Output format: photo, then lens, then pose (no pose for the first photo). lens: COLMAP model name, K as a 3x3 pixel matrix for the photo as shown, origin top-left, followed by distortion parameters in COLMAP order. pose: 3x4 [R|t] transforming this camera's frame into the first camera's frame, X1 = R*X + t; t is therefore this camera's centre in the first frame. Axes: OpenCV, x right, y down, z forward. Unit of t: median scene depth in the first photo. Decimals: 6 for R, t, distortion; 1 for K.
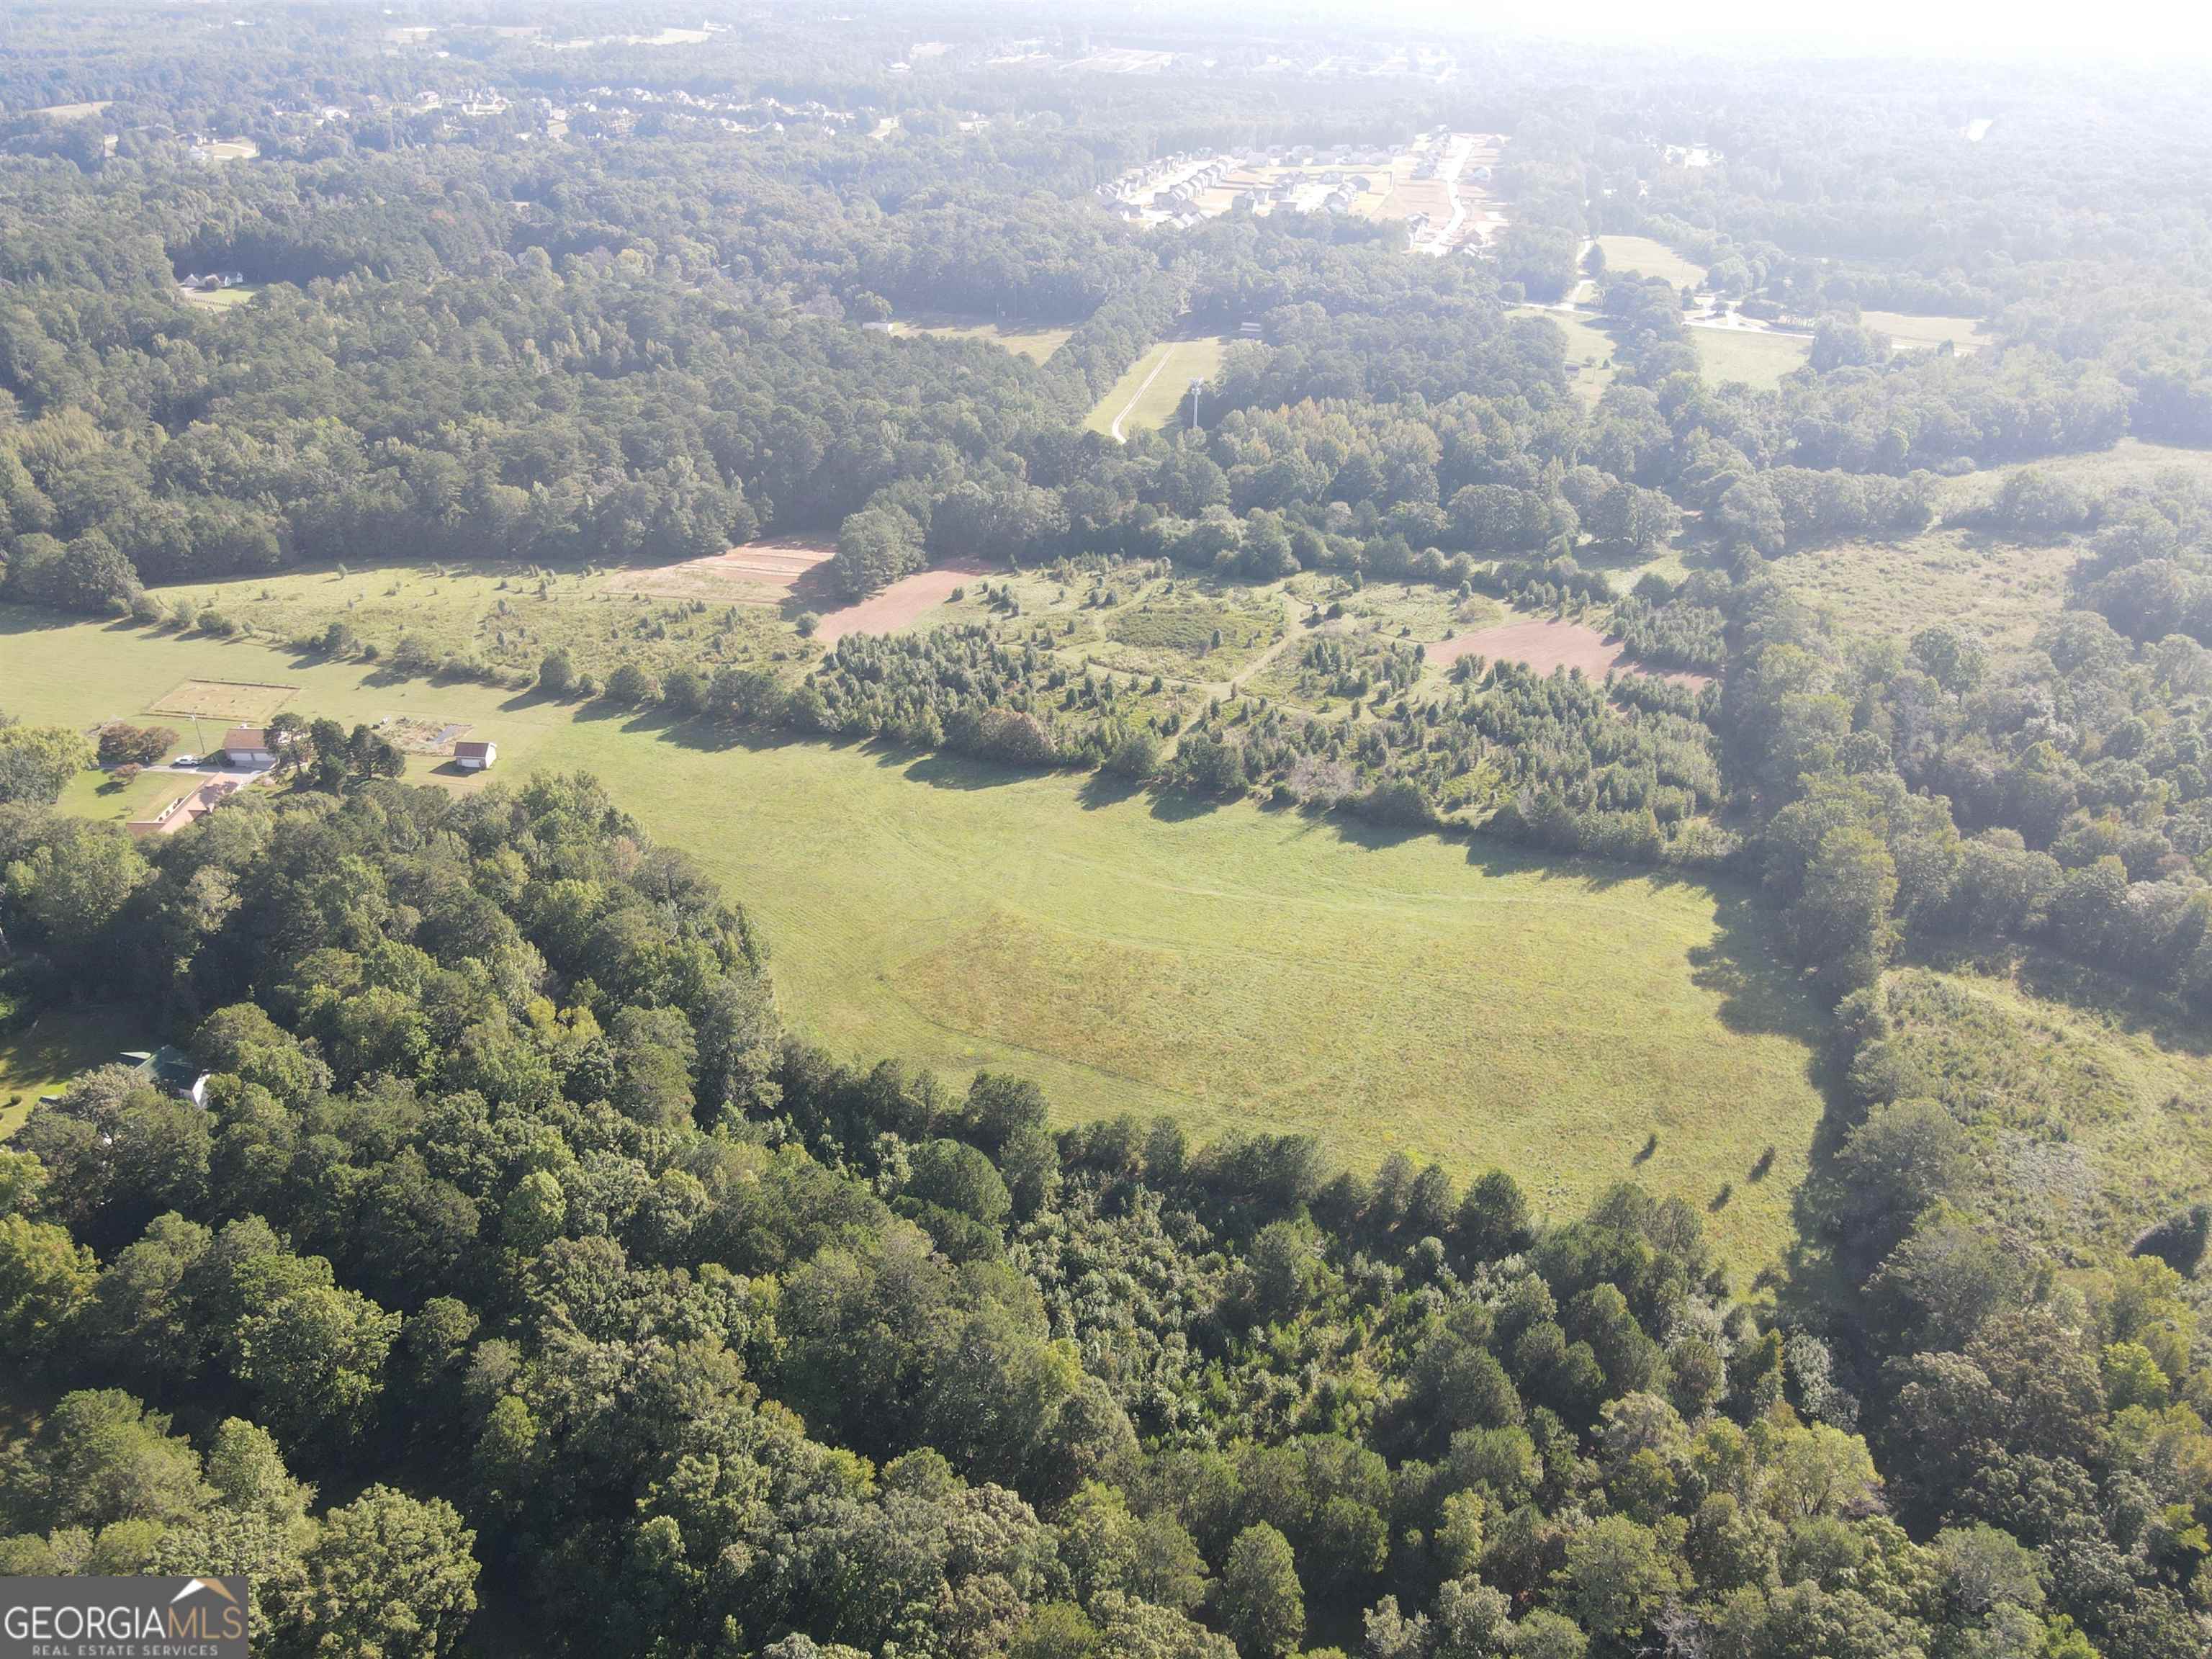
lens RADIAL K [[1593.2, 0, 1017.2], [0, 1593.2, 830.6], [0, 0, 1]] dist [0.003803, 0.007584]
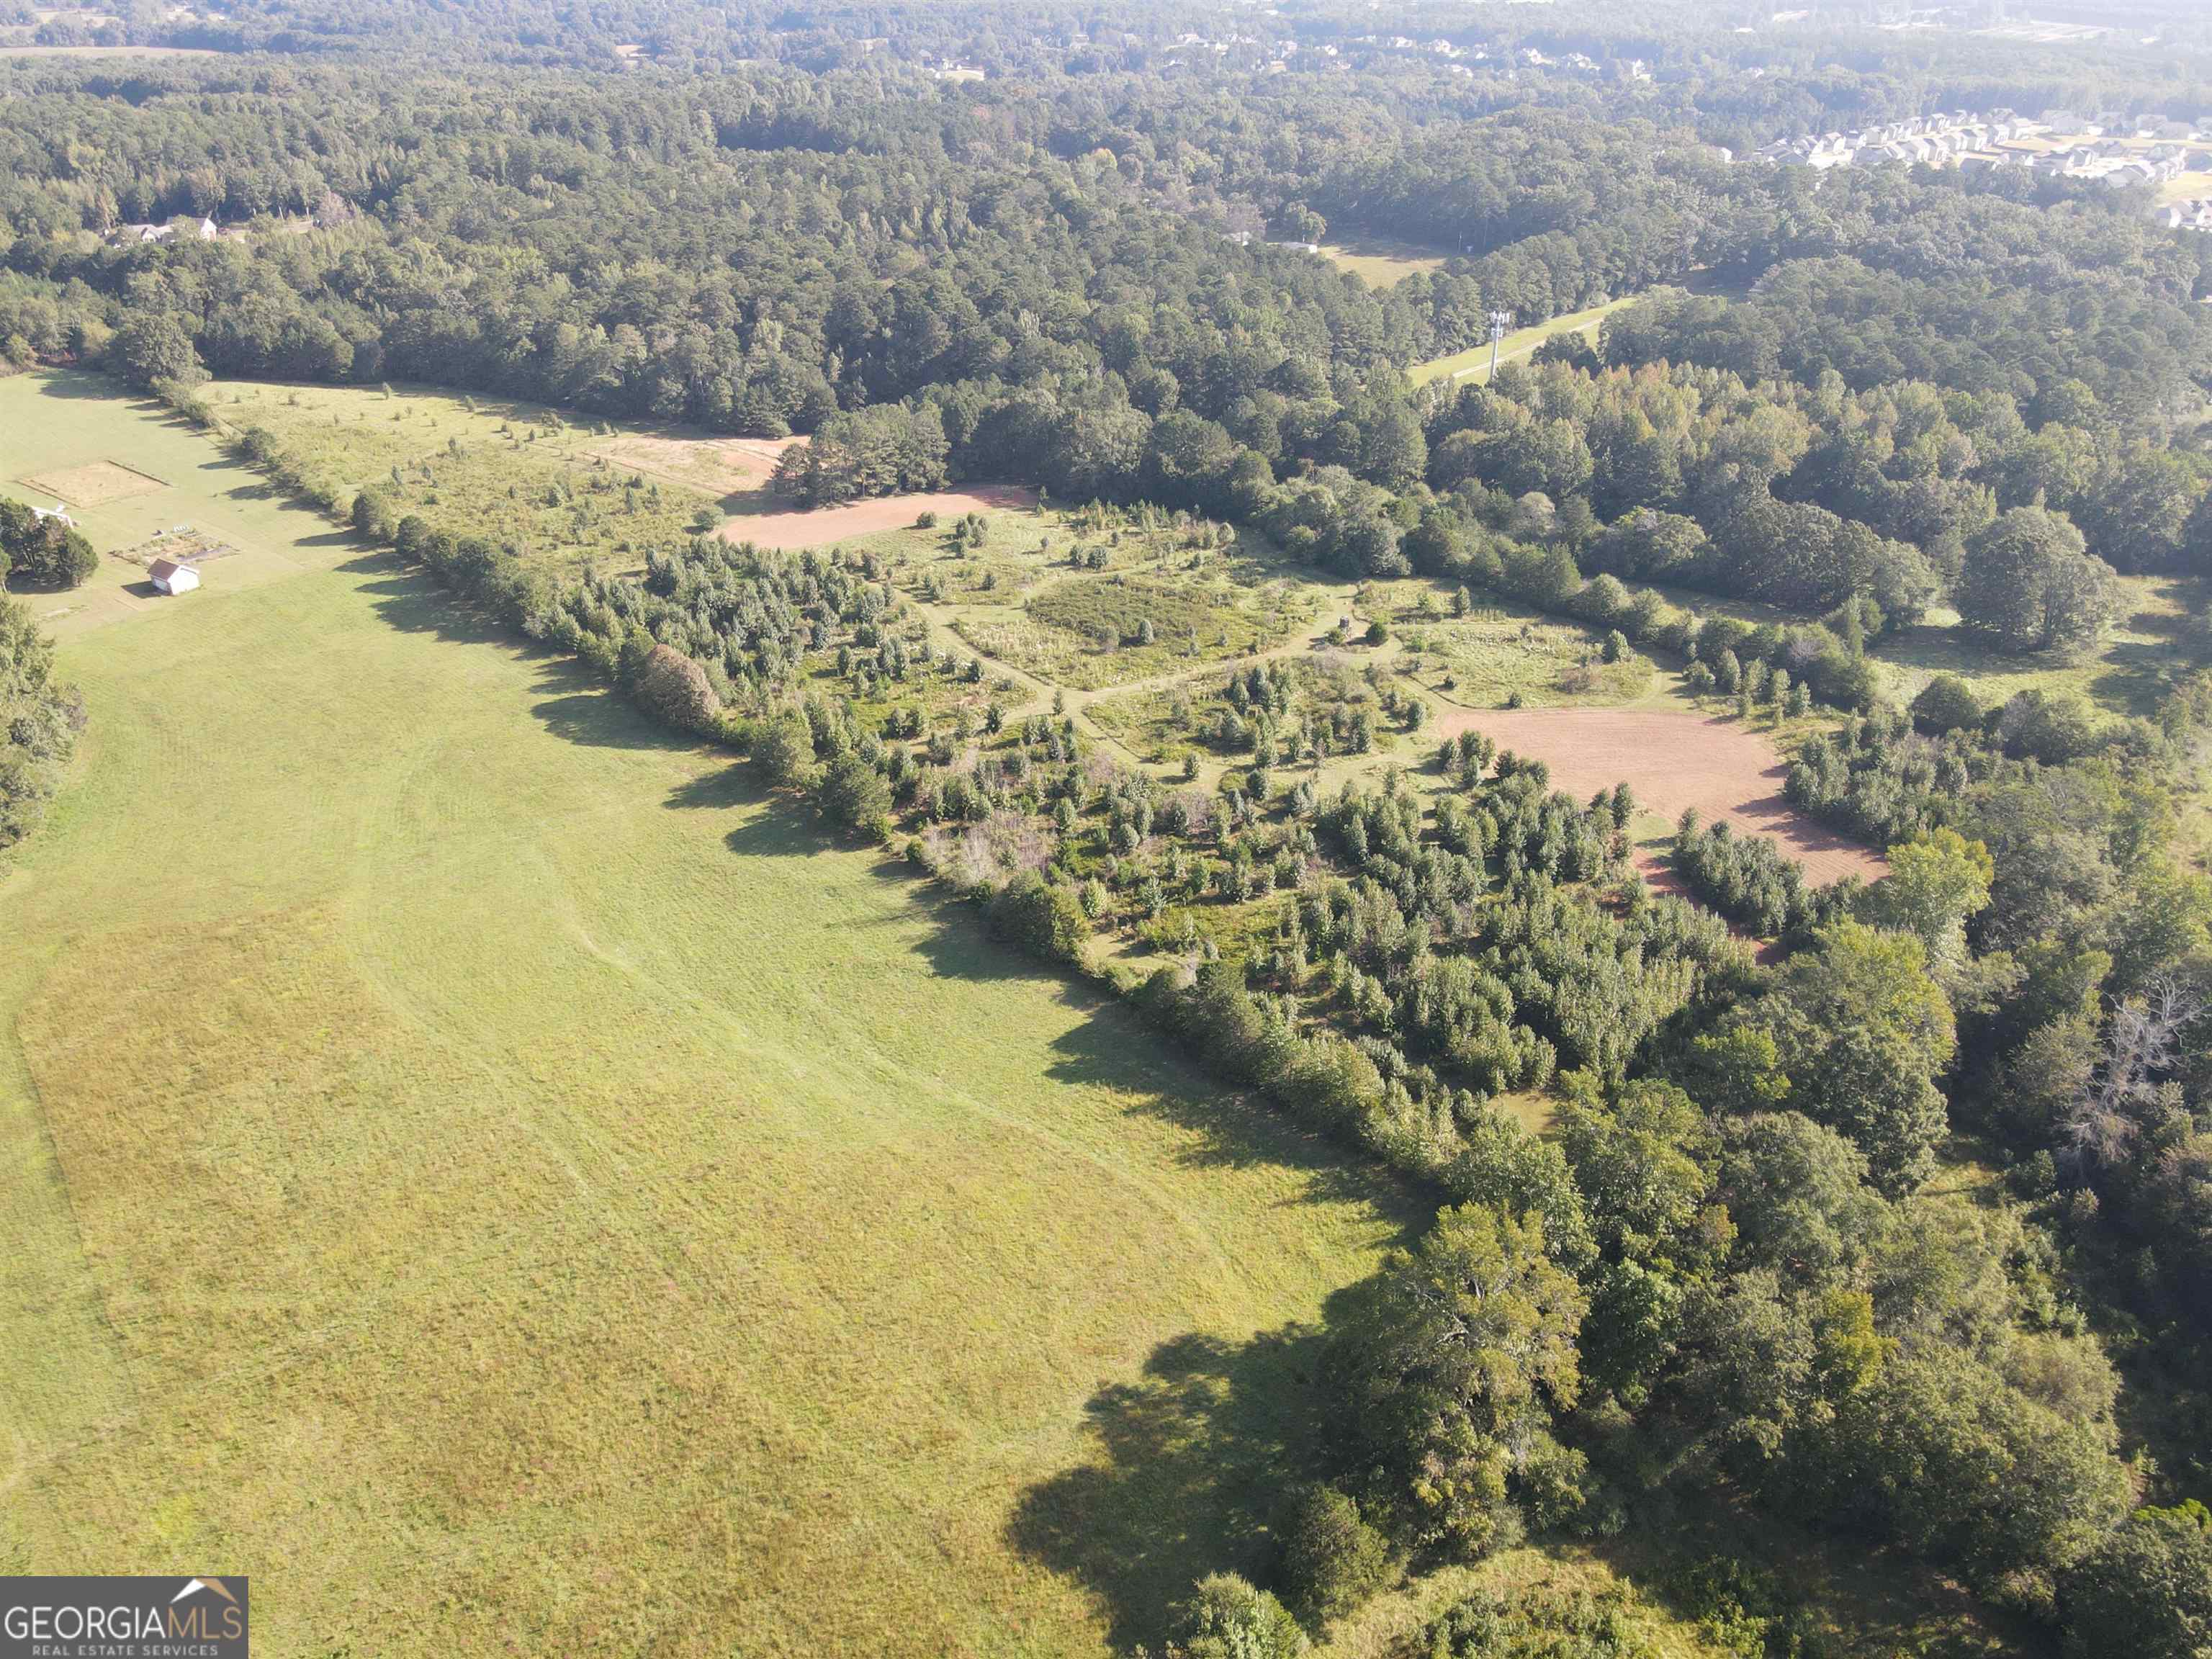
lens RADIAL K [[1593.2, 0, 1017.2], [0, 1593.2, 830.6], [0, 0, 1]] dist [0.003803, 0.007584]
pose [[0.871616, 0.244986, -0.424579, 0.363906], [-0.242426, 0.968249, 0.061015, -0.063213], [0.426046, 0.049747, 0.903333, 0.345312]]
